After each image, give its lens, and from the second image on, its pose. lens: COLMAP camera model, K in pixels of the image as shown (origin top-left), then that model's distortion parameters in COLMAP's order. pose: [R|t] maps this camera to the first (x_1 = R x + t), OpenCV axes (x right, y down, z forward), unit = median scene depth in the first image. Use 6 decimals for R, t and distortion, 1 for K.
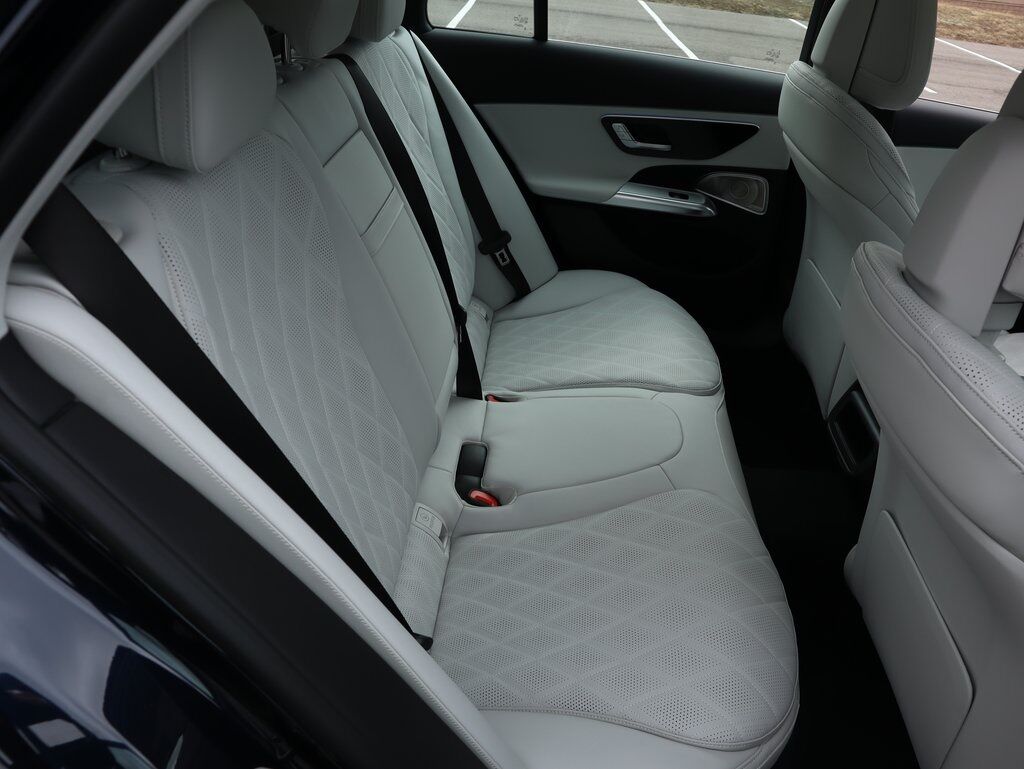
lens RADIAL K [[868.9, 0, 510.8], [0, 868.9, 403.5], [0, 0, 1]] dist [-0.110844, 0.109186]
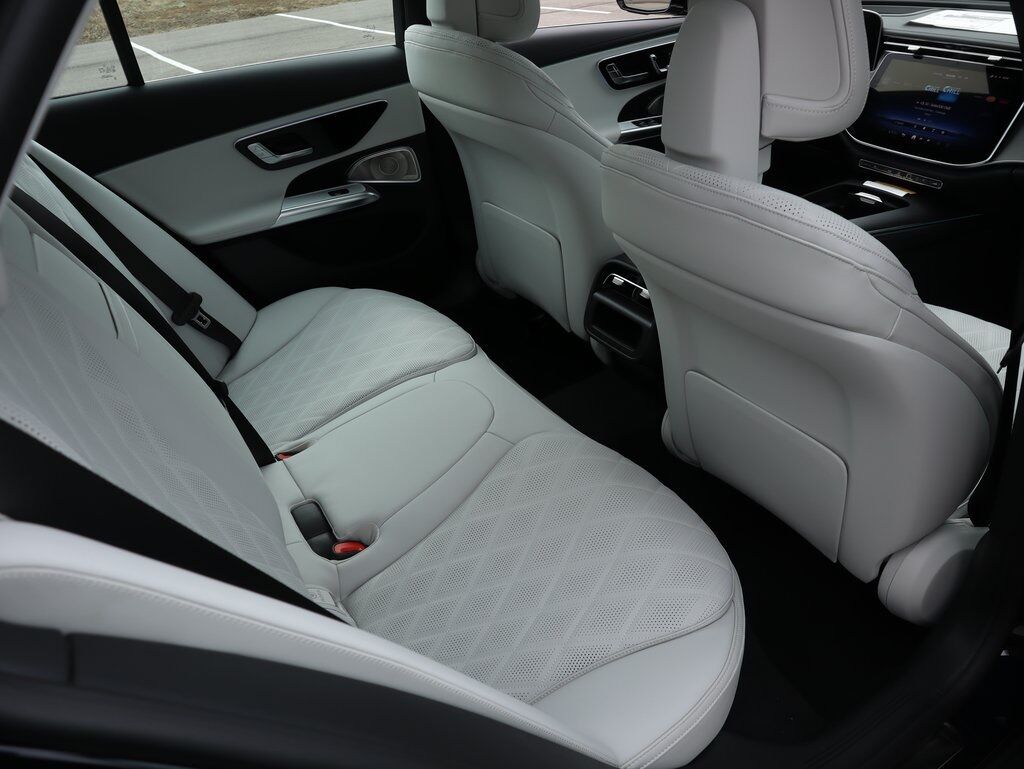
lens RADIAL K [[868.9, 0, 510.8], [0, 868.9, 403.5], [0, 0, 1]] dist [-0.110844, 0.109186]
pose [[0.793879, -0.435801, 0.424068, -0.194454], [0.438926, 0.893341, 0.096364, -0.038088], [-0.420833, 0.109633, 0.900489, 0.062479]]
